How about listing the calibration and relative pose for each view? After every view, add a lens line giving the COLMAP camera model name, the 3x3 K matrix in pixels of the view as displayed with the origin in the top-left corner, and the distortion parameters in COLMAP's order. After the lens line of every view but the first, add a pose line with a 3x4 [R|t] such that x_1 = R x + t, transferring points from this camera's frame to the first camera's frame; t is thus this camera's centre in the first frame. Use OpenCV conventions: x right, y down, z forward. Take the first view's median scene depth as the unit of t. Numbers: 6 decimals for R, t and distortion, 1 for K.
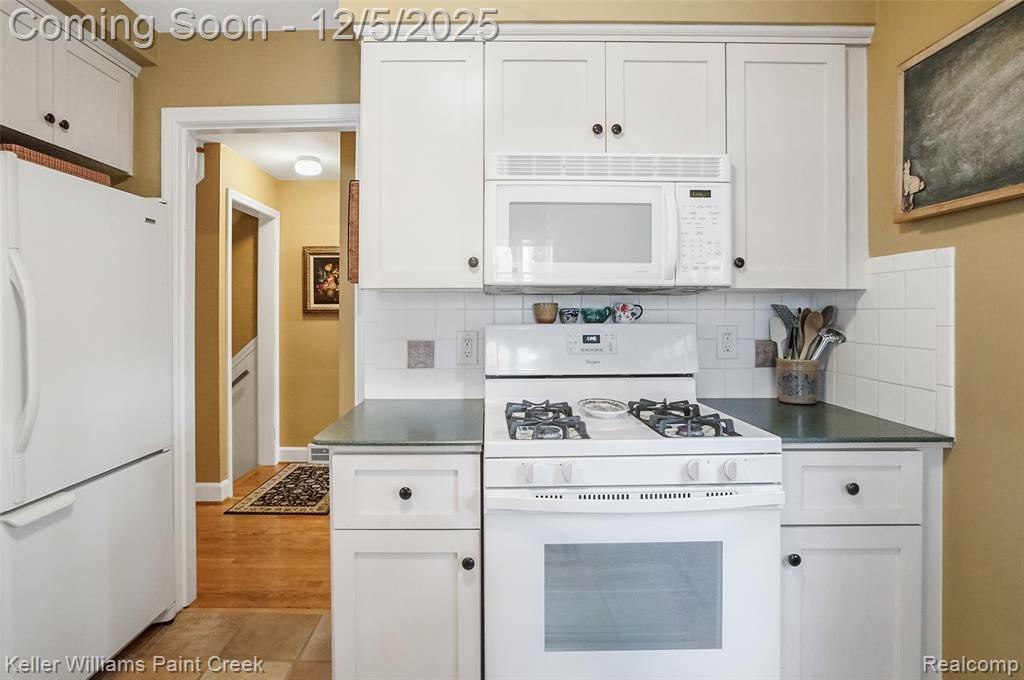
lens RADIAL K [[536.3, 0, 509.7], [0, 536.3, 310.6], [0, 0, 1]] dist [-0.047979, 0.023588]
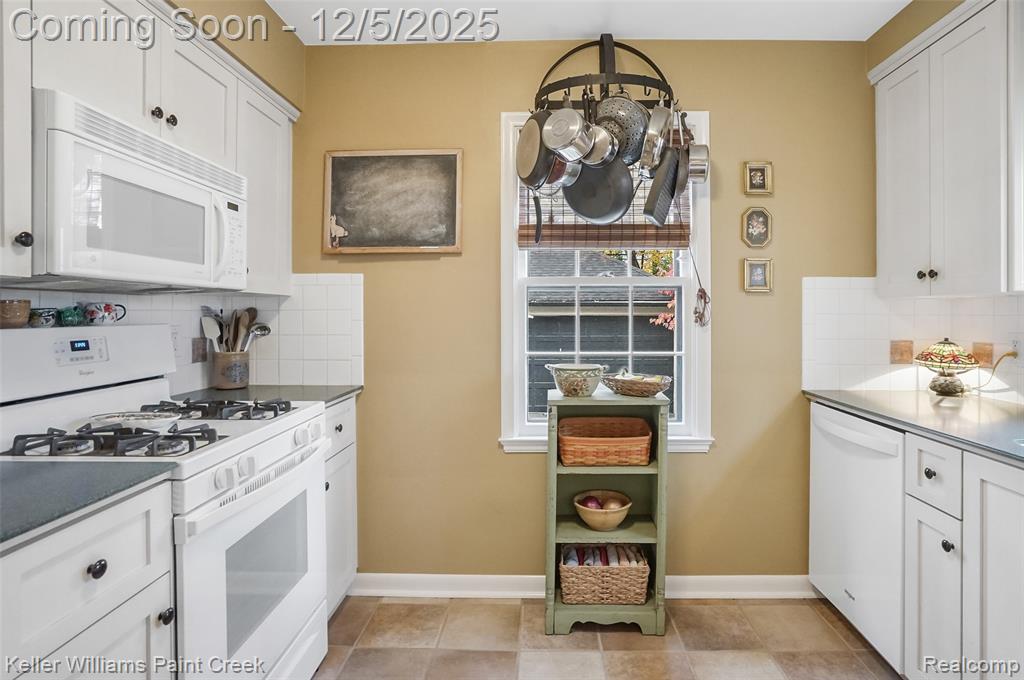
lens RADIAL K [[514.3, 0, 515.7], [0, 514.3, 311.2], [0, 0, 1]] dist [-0.045404, -0.000002]
pose [[0.063710, 0.002297, 0.997966, -0.667434], [0.001466, 0.999996, -0.002396, 0.003964], [-0.997967, 0.001616, 0.063706, 0.338080]]
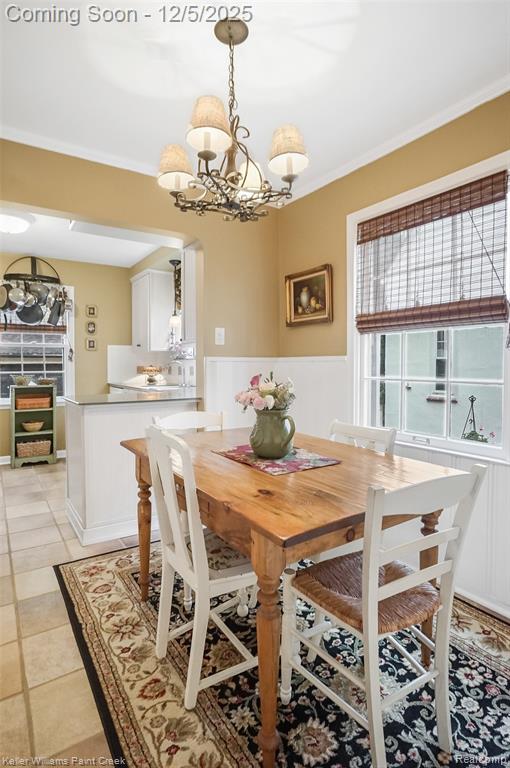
lens RADIAL K [[421.1, 0, 272.9], [0, 421.1, 371.1], [0, 0, 1]] dist [-0.060798, 0.031683]
pose [[-0.561034, -0.009799, 0.827735, -2.825410], [0.005369, 0.999866, 0.015476, 0.075018], [-0.827776, 0.013127, -0.560906, 0.440594]]
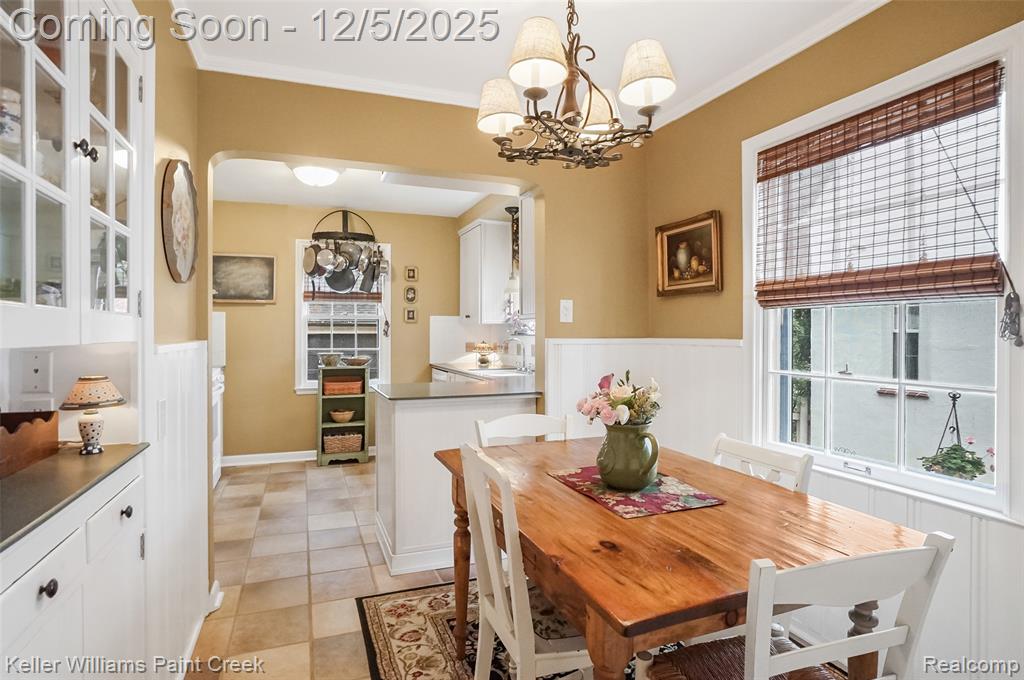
lens RADIAL K [[561.4, 0, 514.2], [0, 561.4, 326.8], [0, 0, 1]] dist [-0.060798, 0.031683]
pose [[-0.349059, 0.009293, 0.937055, -2.845980], [0.002247, 0.999956, -0.009080, 0.013630], [-0.937098, -0.001064, -0.349065, 0.401824]]
